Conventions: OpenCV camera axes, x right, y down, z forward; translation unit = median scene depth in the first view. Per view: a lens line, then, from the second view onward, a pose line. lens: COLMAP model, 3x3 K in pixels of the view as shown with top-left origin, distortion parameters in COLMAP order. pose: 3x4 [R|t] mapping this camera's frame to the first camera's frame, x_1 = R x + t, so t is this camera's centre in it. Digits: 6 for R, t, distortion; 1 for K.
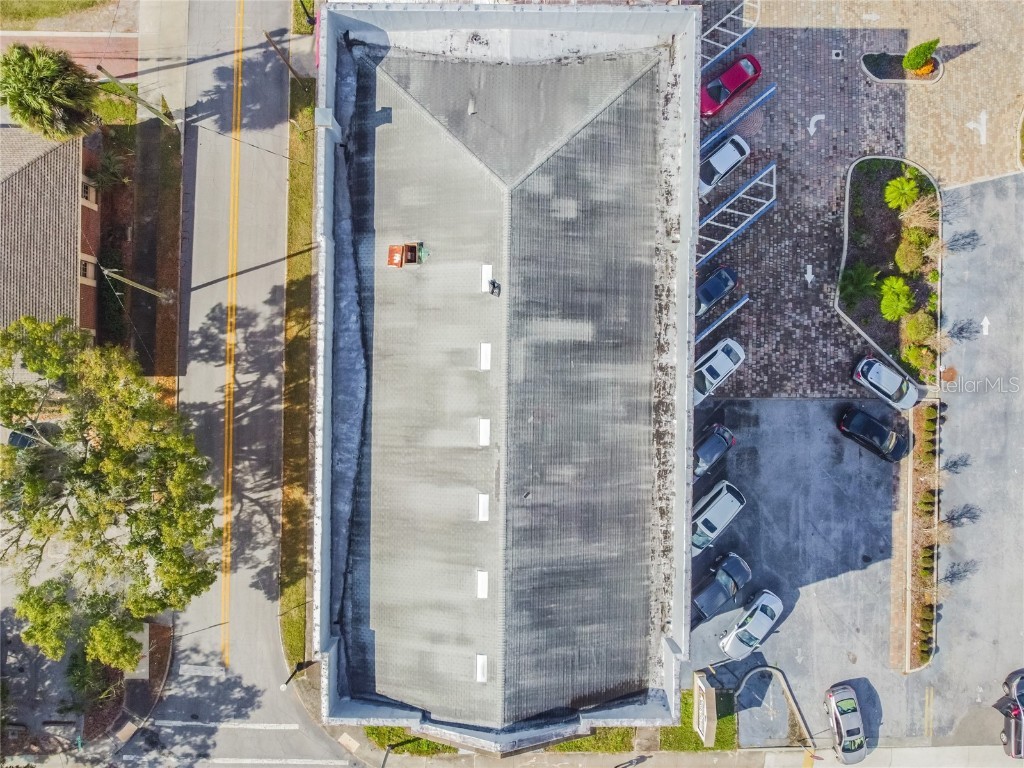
lens RADIAL K [[774.0, 0, 514.0], [0, 774.0, 385.7], [0, 0, 1]] dist [-0.010630, 0.001640]
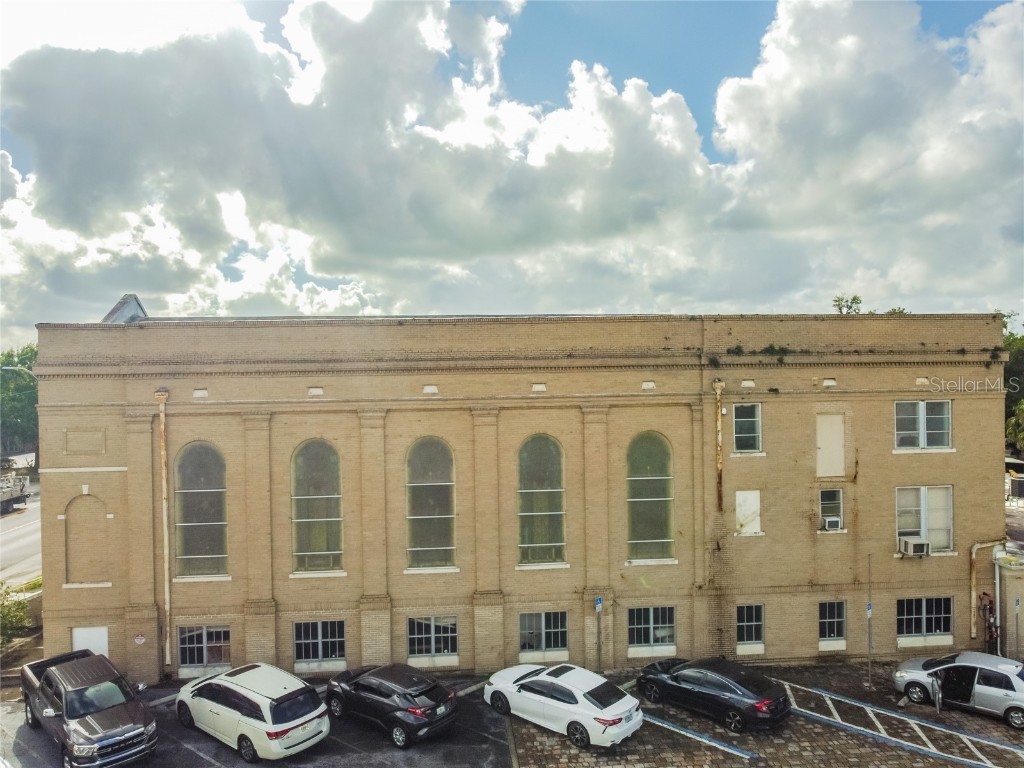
lens RADIAL K [[774.0, 0, 514.0], [0, 774.0, 385.7], [0, 0, 1]] dist [-0.010630, 0.001640]
pose [[0.099552, -0.006590, -0.995011, 0.731292], [-0.994837, 0.019173, -0.099662, 0.056375], [0.019734, 0.999794, -0.004647, 0.809820]]
